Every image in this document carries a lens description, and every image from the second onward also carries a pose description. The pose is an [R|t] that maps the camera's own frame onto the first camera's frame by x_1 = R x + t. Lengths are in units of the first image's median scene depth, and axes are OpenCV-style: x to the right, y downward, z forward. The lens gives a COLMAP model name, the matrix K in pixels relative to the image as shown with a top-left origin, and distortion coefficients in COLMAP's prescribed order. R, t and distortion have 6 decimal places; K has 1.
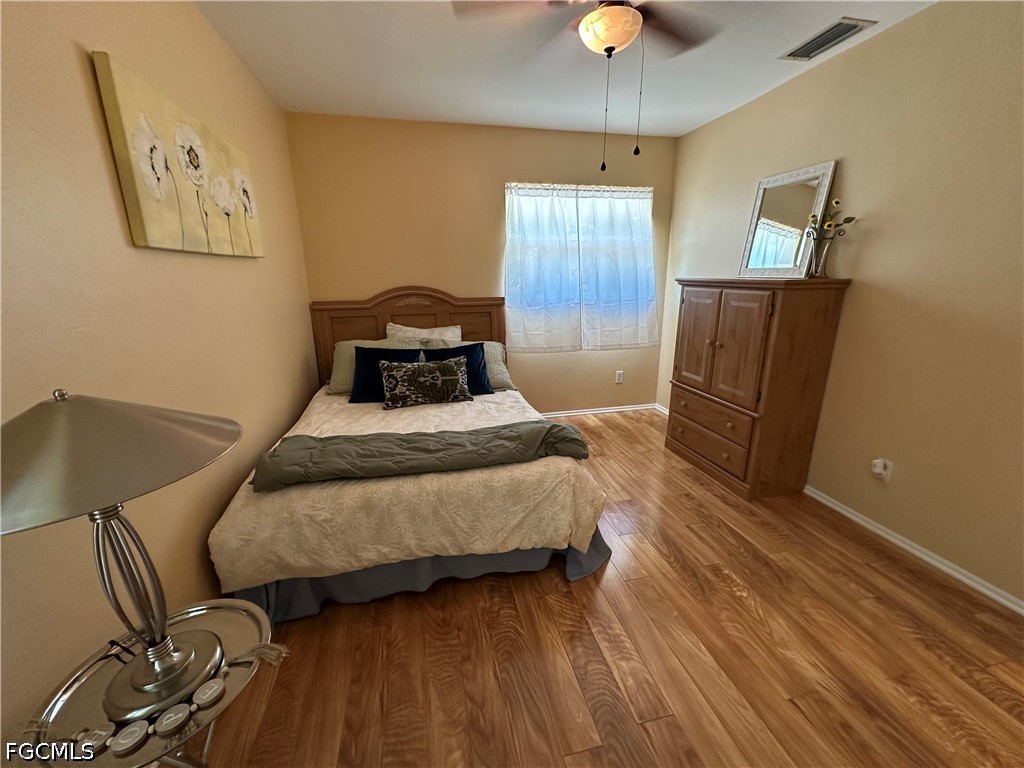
lens RADIAL K [[409.4, 0, 512.0], [0, 409.4, 384.0], [0, 0, 1]] dist [-0.001794, -0.000186]
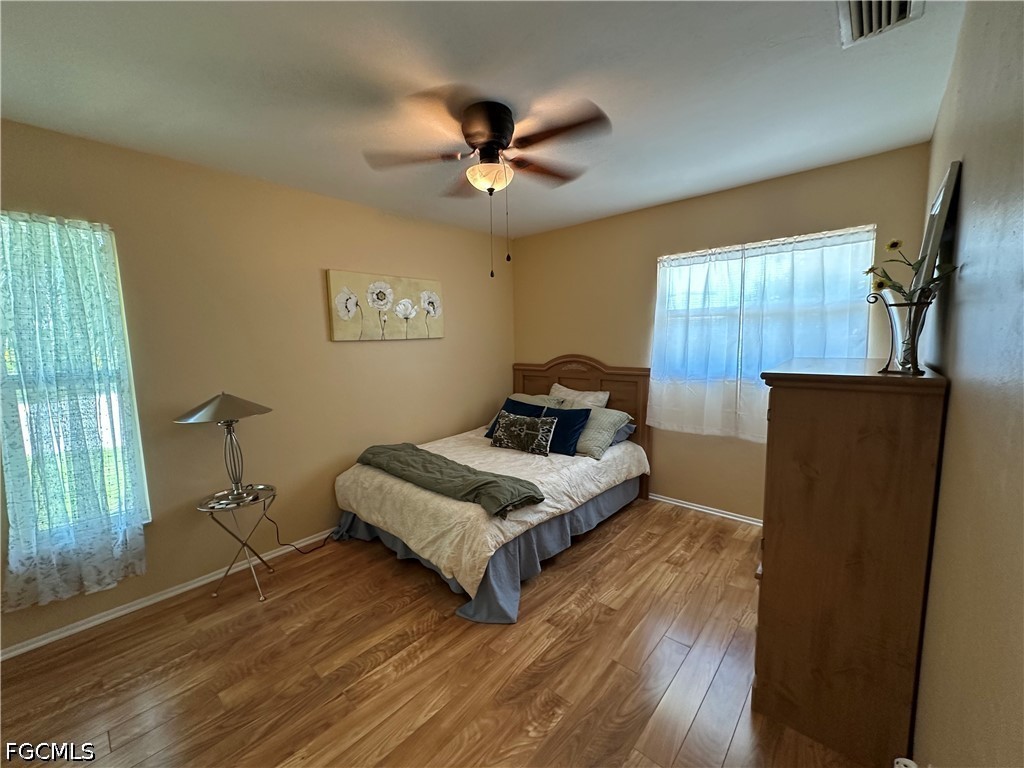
lens RADIAL K [[409.4, 0, 512.0], [0, 409.4, 384.0], [0, 0, 1]] dist [-0.001794, -0.000186]
pose [[0.577325, 0.092574, -0.811250, 0.873630], [-0.197591, 0.979862, -0.028800, -0.121911], [0.792246, 0.176922, 0.583990, 0.257989]]
